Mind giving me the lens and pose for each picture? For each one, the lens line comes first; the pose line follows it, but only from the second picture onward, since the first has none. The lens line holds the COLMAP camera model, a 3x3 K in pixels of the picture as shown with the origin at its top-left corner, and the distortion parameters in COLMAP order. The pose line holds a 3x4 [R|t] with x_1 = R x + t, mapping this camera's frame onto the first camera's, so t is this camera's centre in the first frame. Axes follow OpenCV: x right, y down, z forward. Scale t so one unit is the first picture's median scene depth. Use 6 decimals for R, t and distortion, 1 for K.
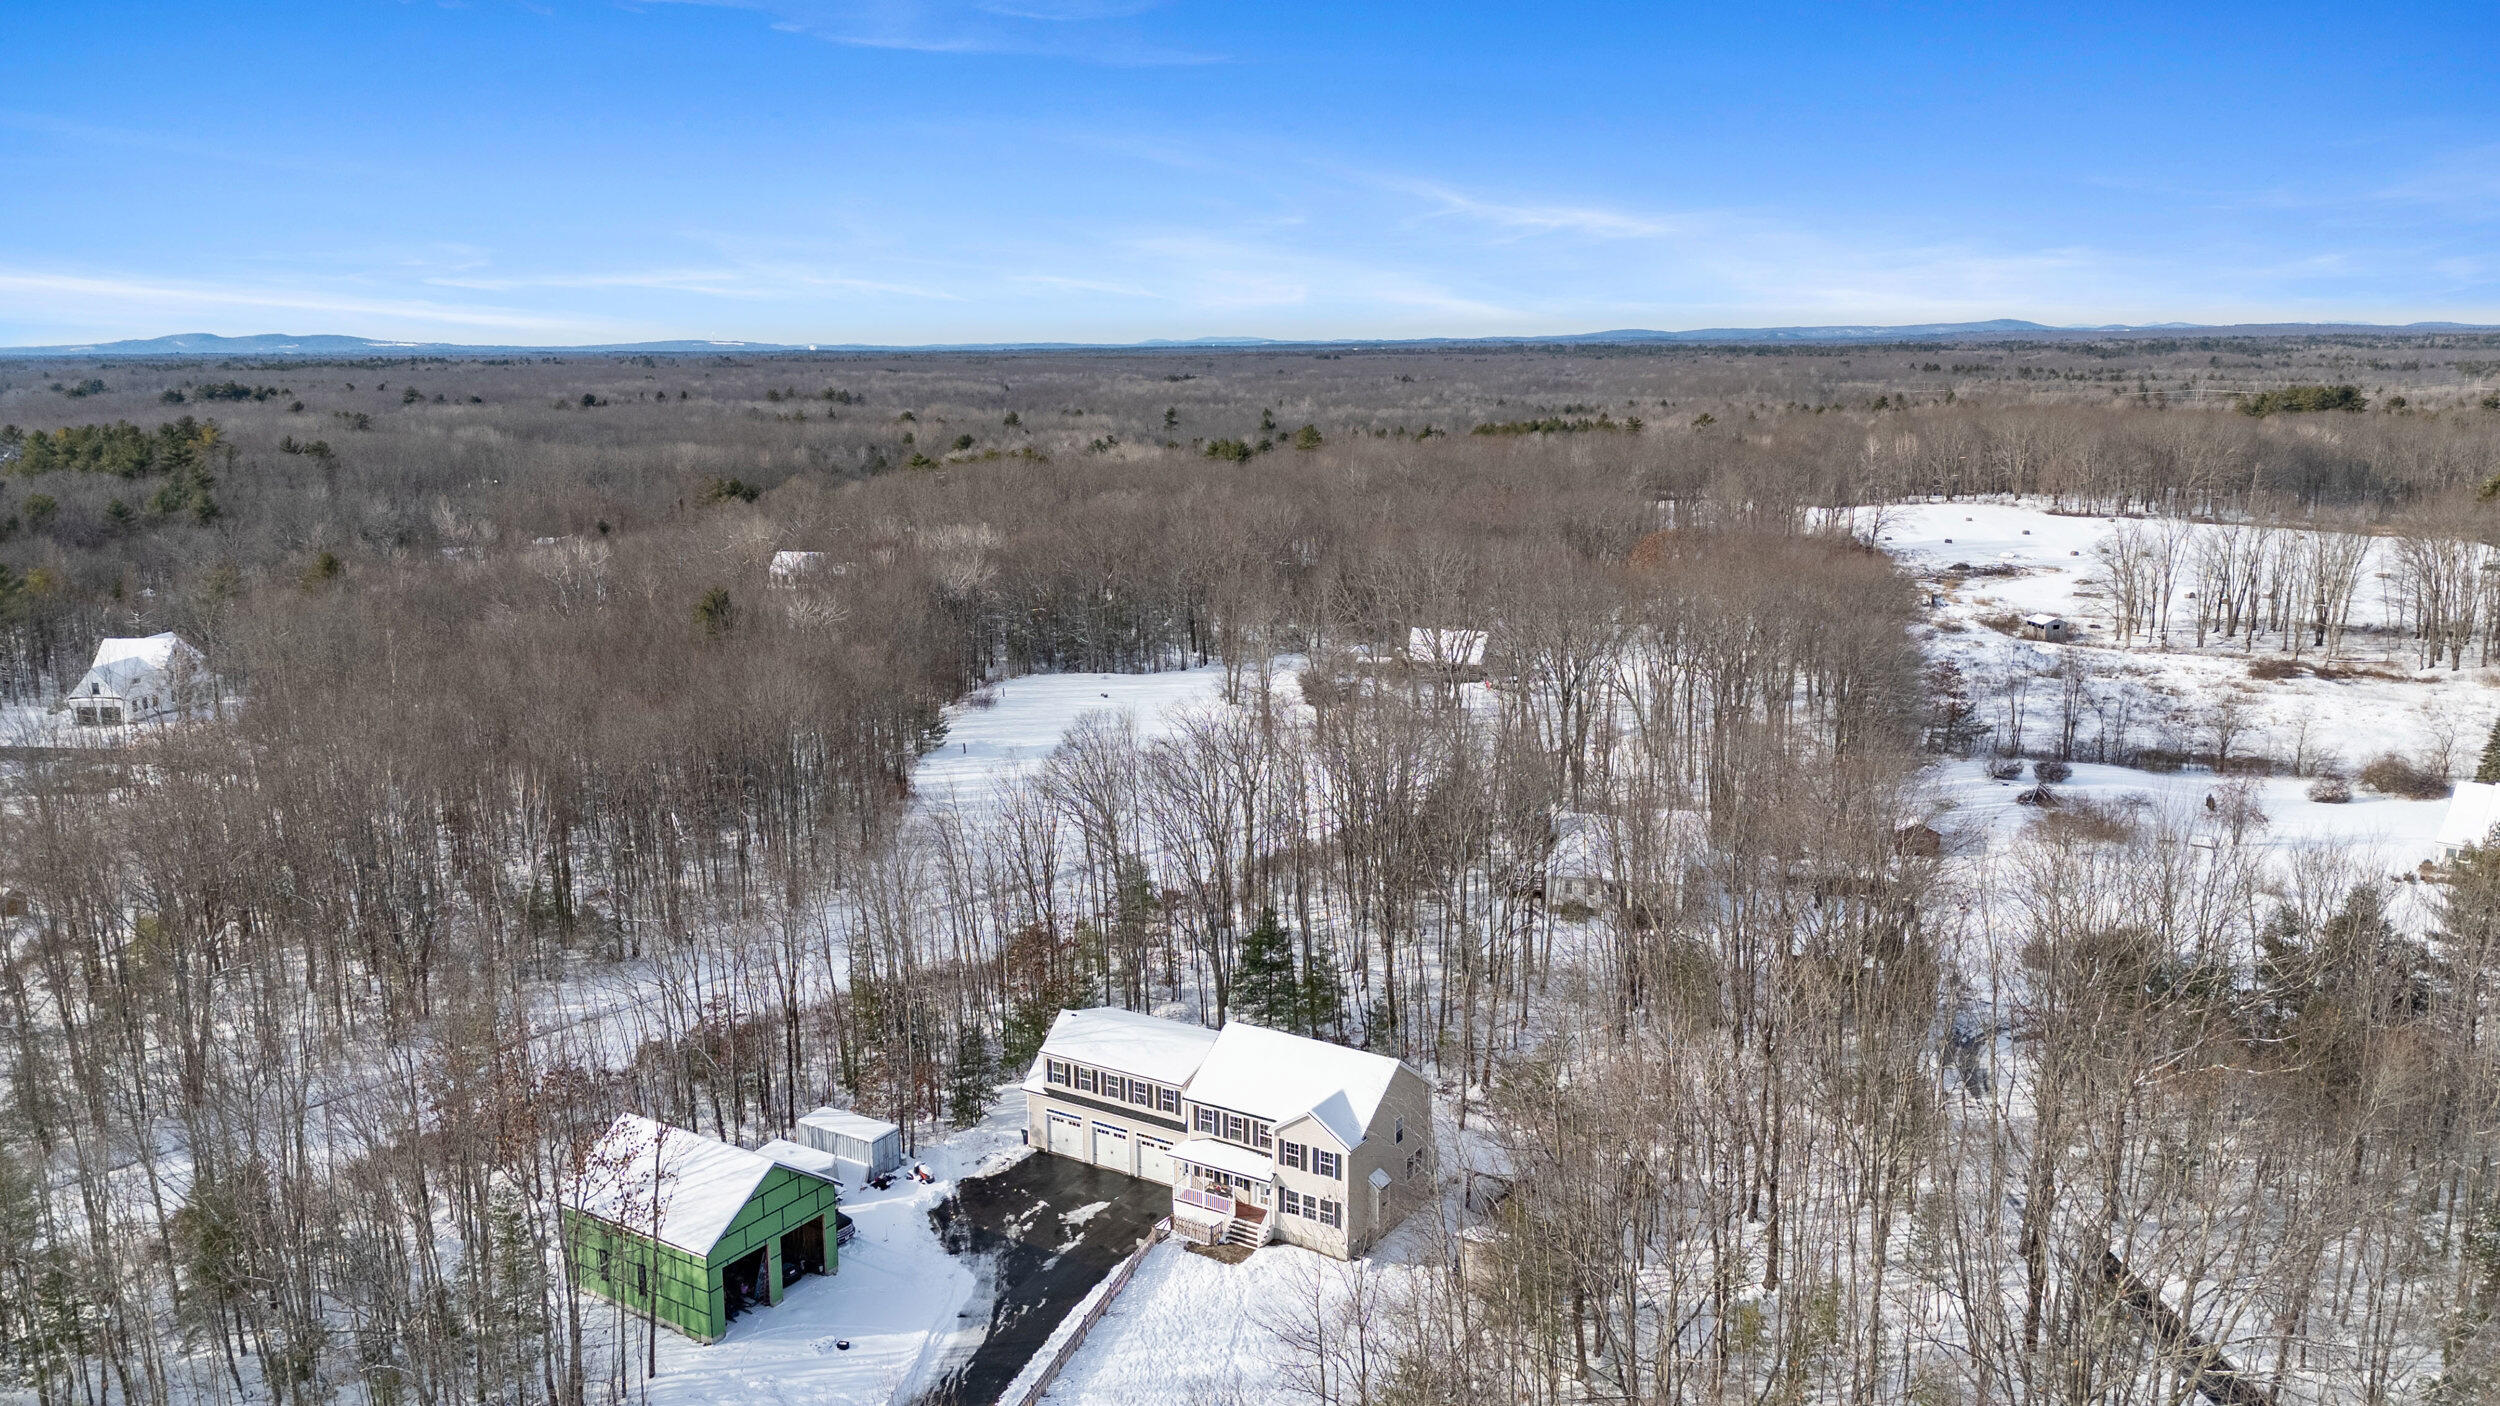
lens RADIAL K [[1877.5, 0, 1247.5], [0, 1877.5, 674.7], [0, 0, 1]] dist [0.110005, -0.002383]
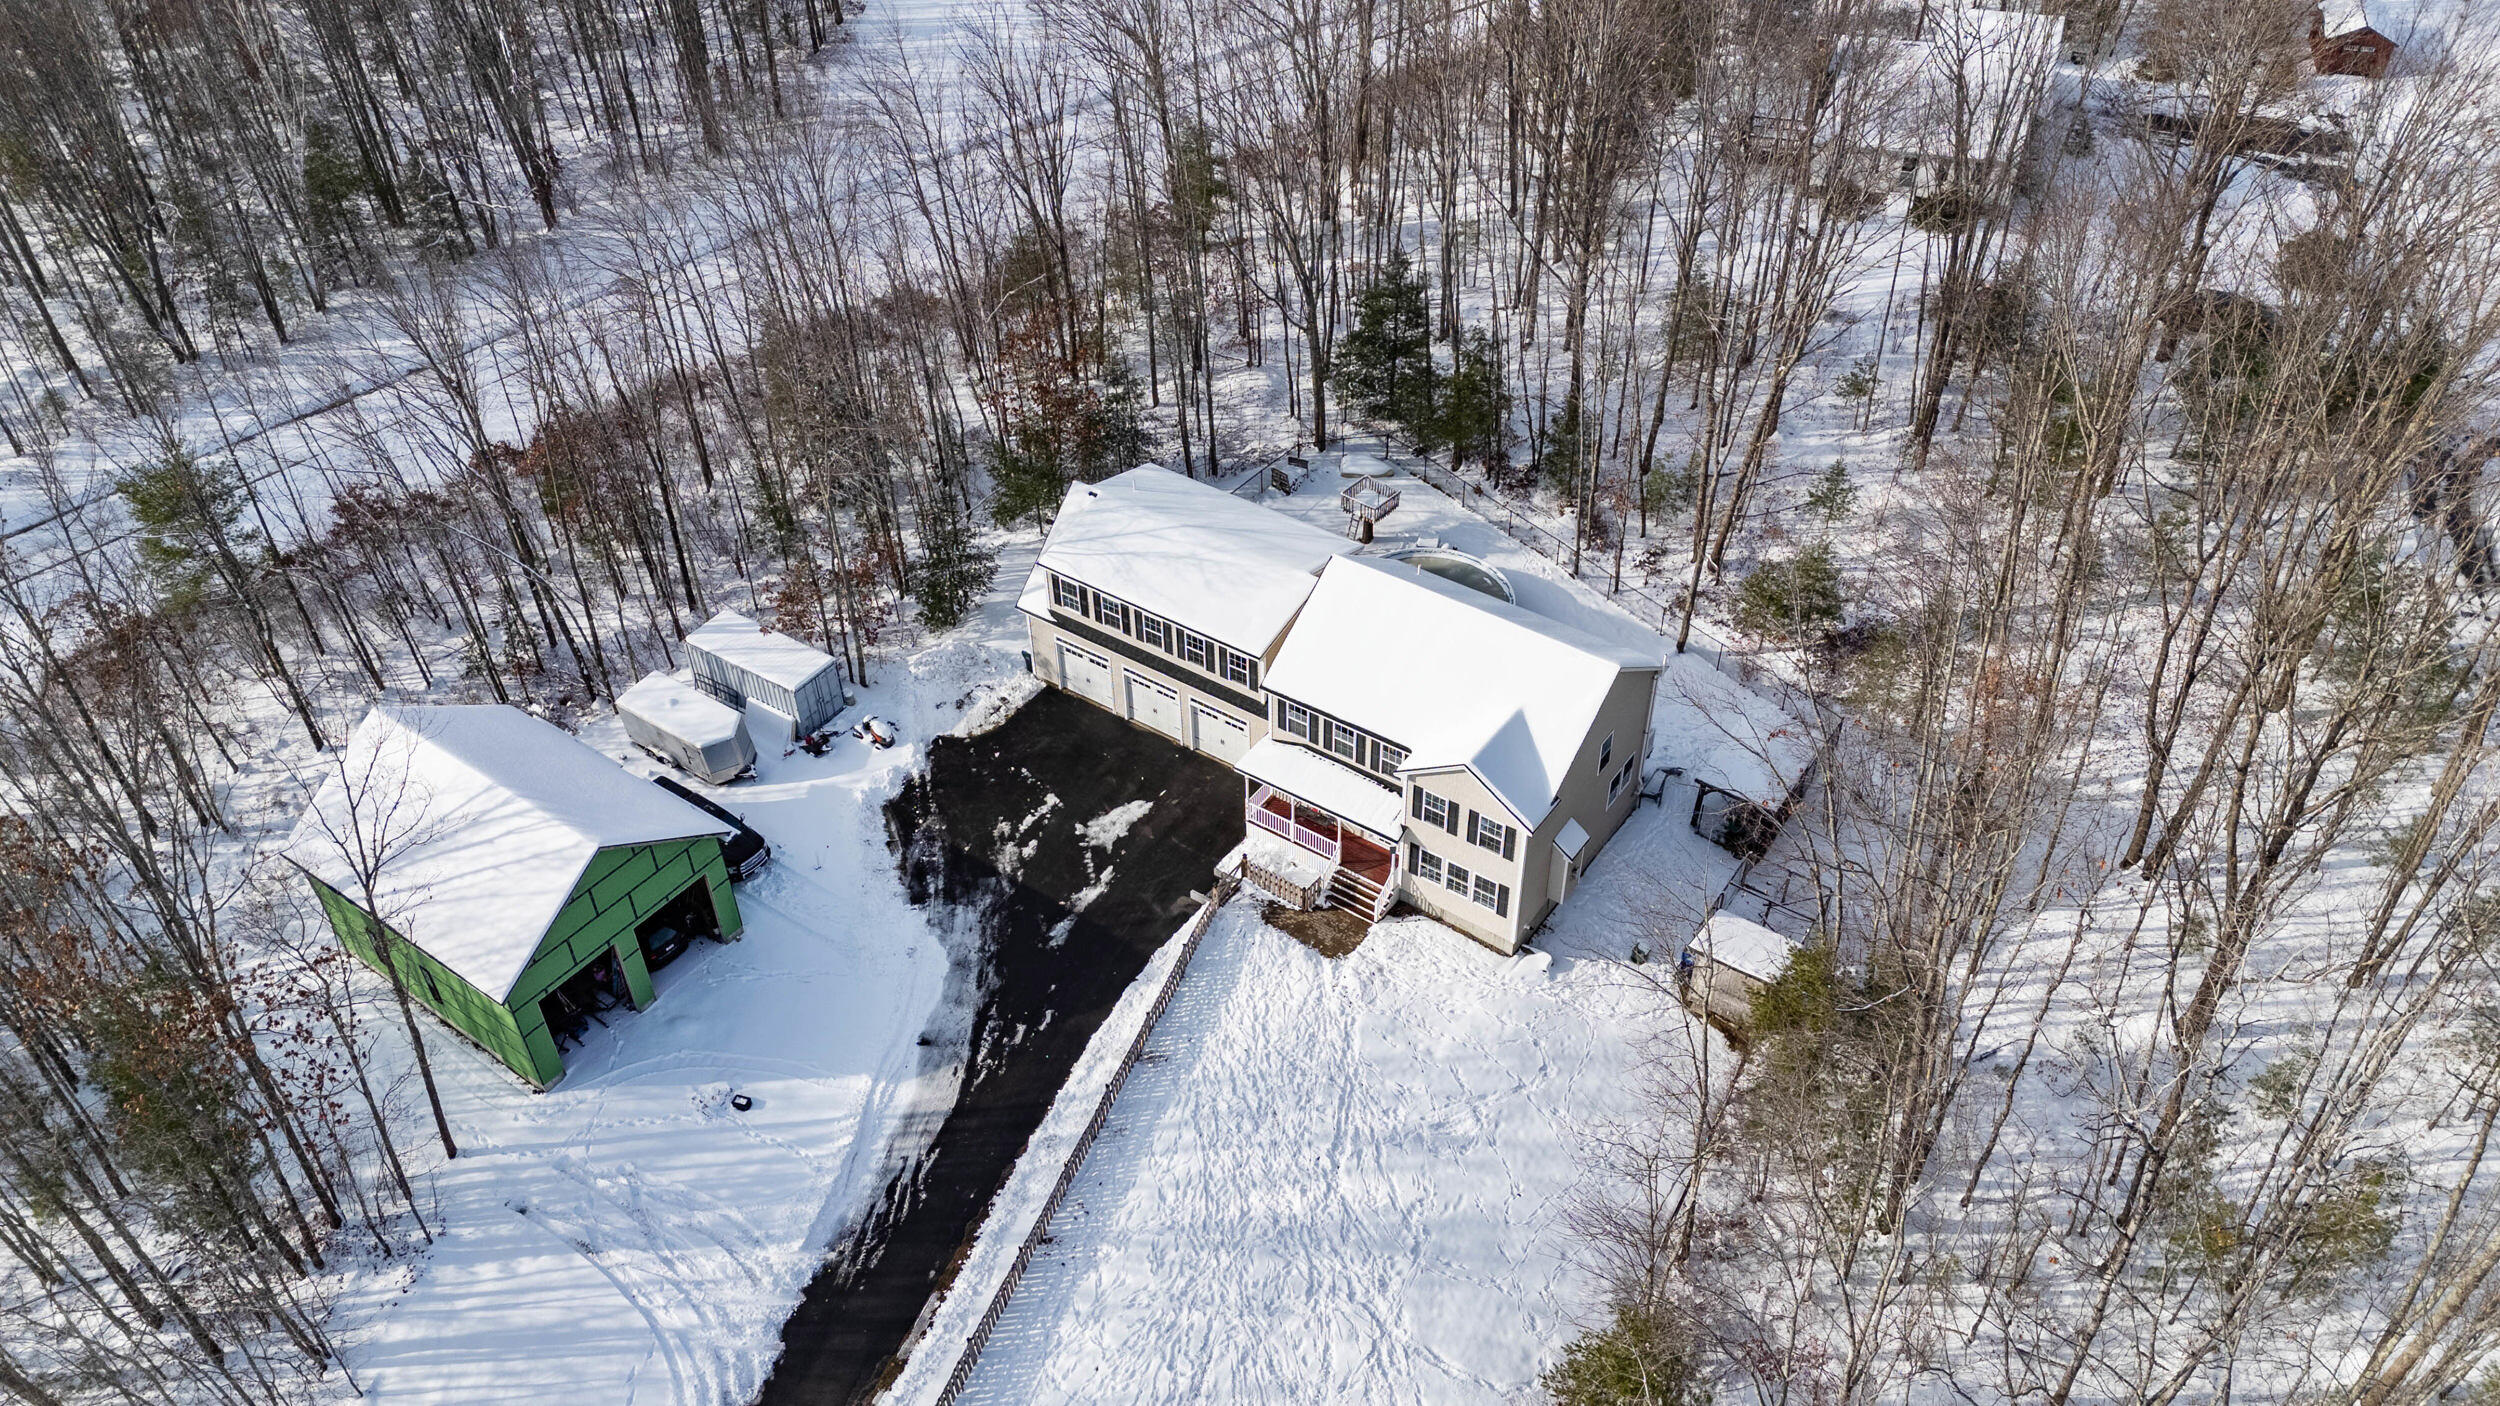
lens RADIAL K [[1877.5, 0, 1247.5], [0, 1877.5, 674.7], [0, 0, 1]] dist [0.110005, -0.002383]
pose [[0.998939, 0.020728, -0.041121, -0.013258], [0.001971, 0.872903, 0.487891, -0.087613], [0.046007, -0.487454, 0.871936, 0.467011]]
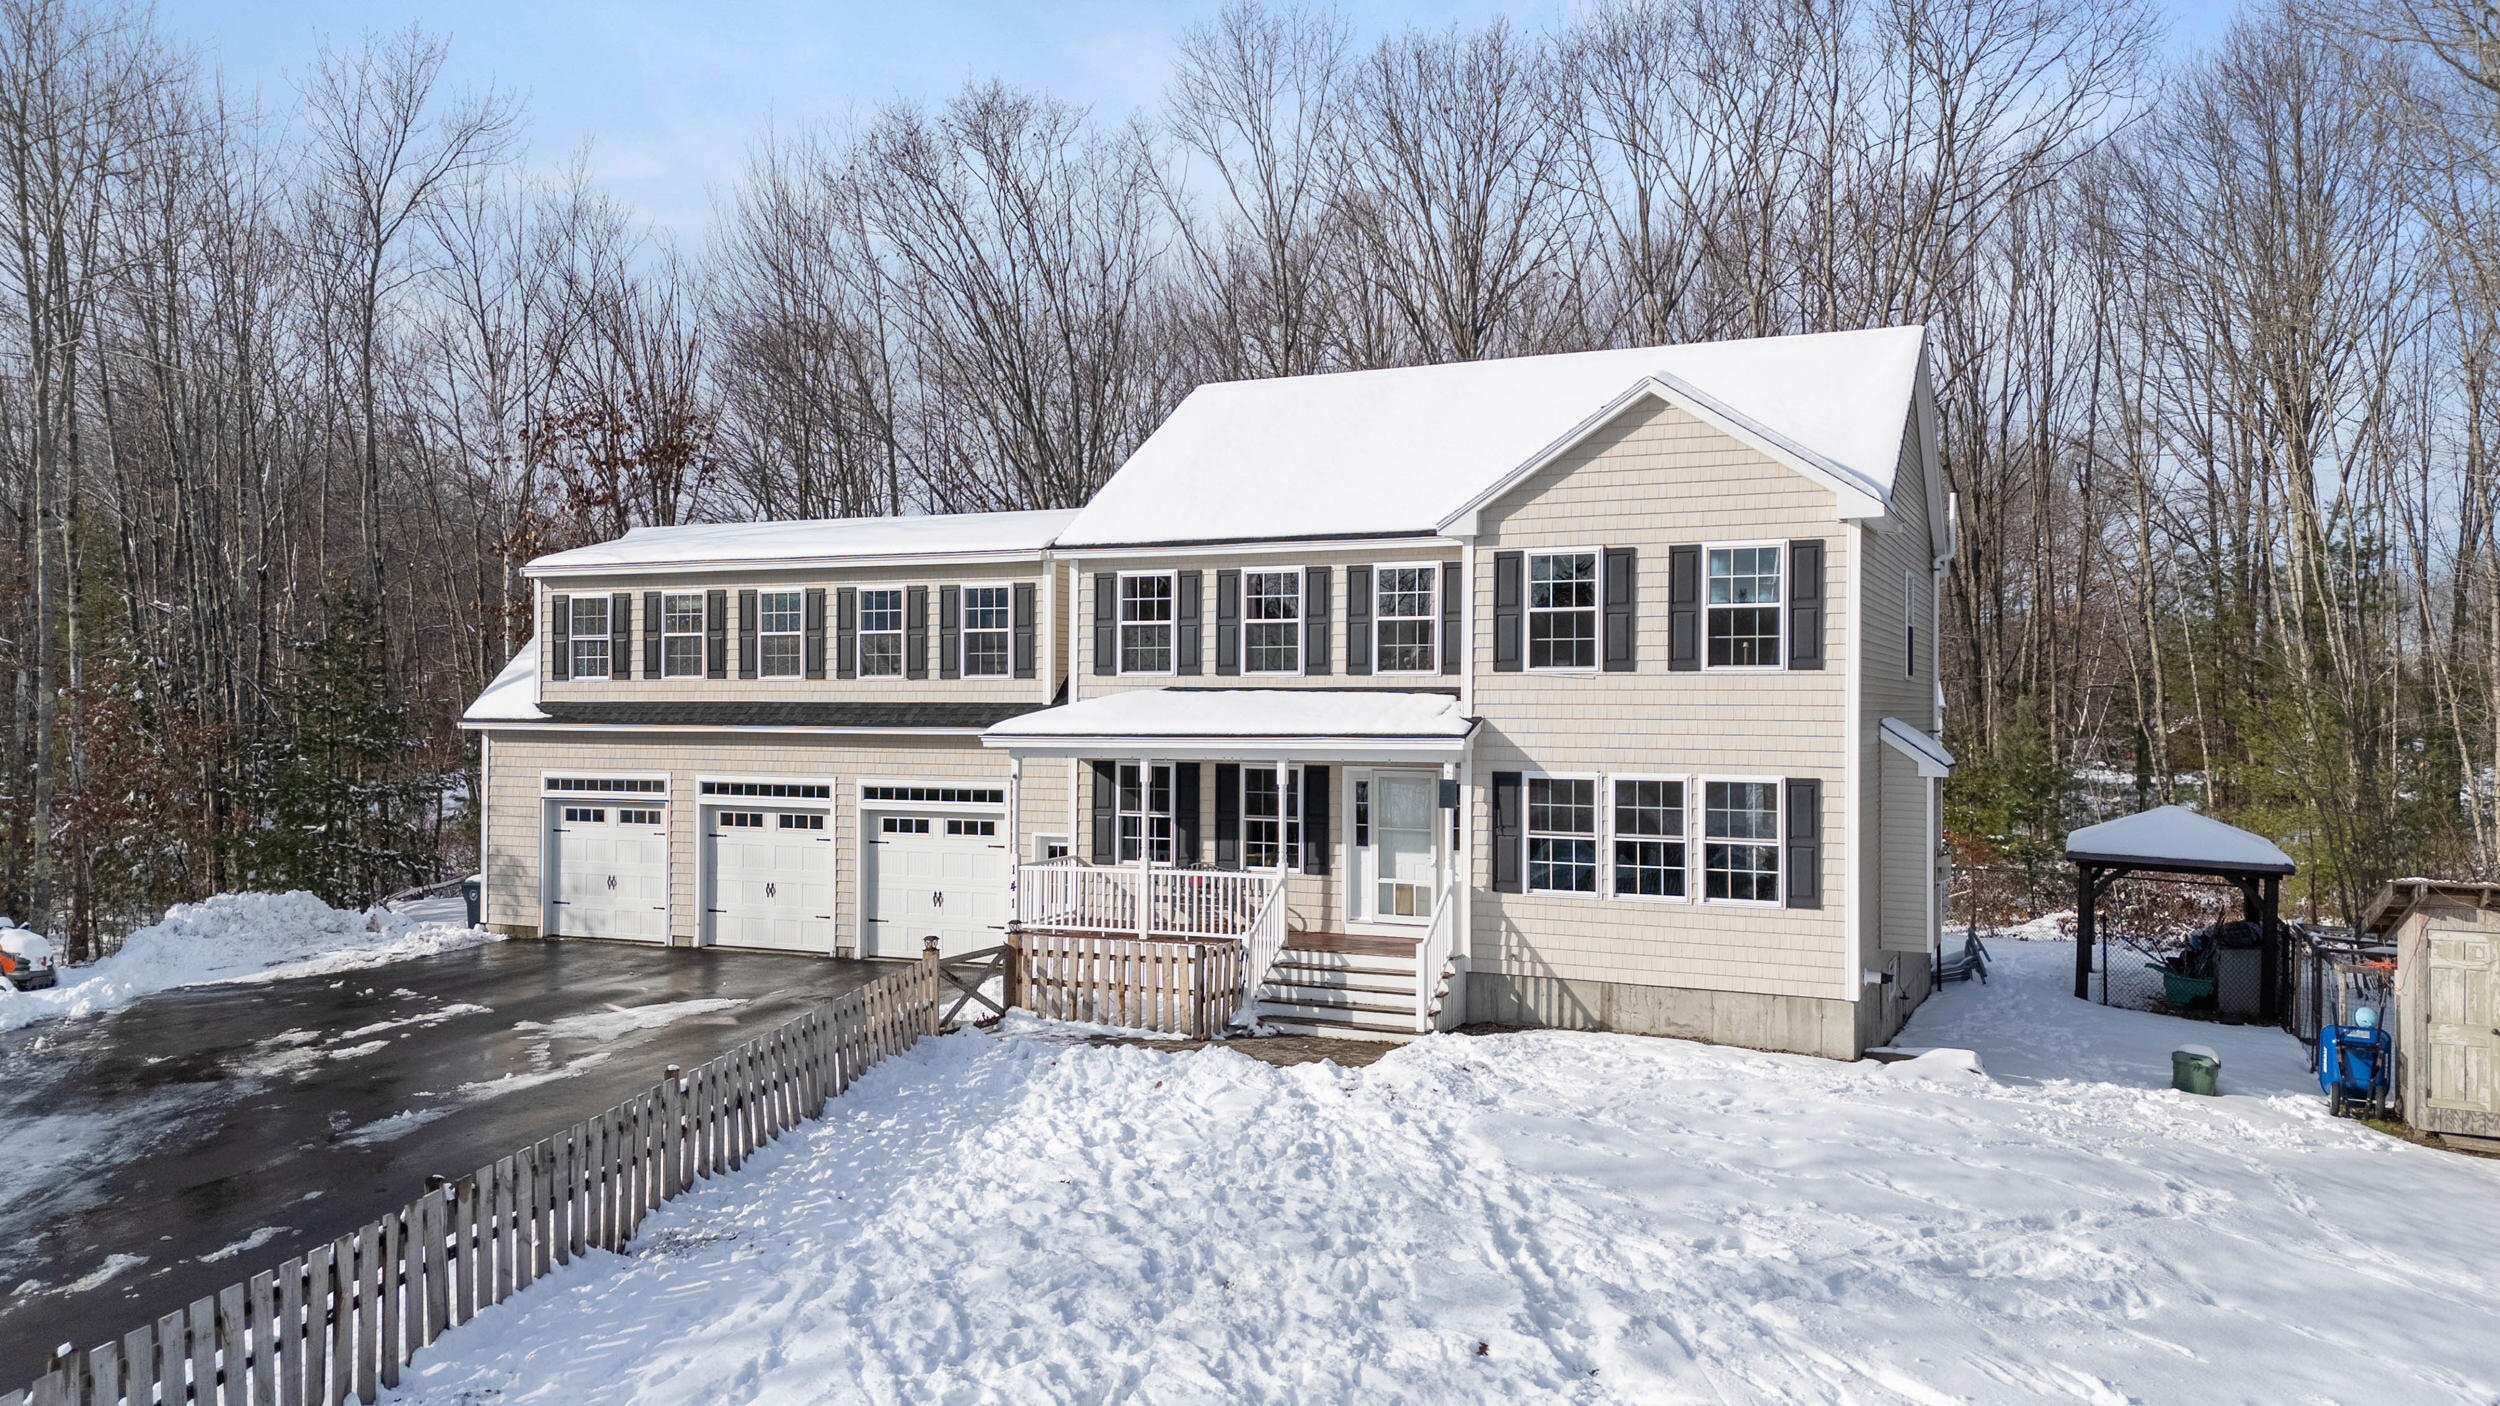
lens RADIAL K [[1877.5, 0, 1247.5], [0, 1877.5, 674.7], [0, 0, 1]] dist [0.110005, -0.002383]
pose [[0.991656, 0.013028, 0.128253, -0.041539], [0.011649, 0.981754, -0.189797, 0.298068], [-0.128385, 0.189707, 0.973411, 0.772563]]
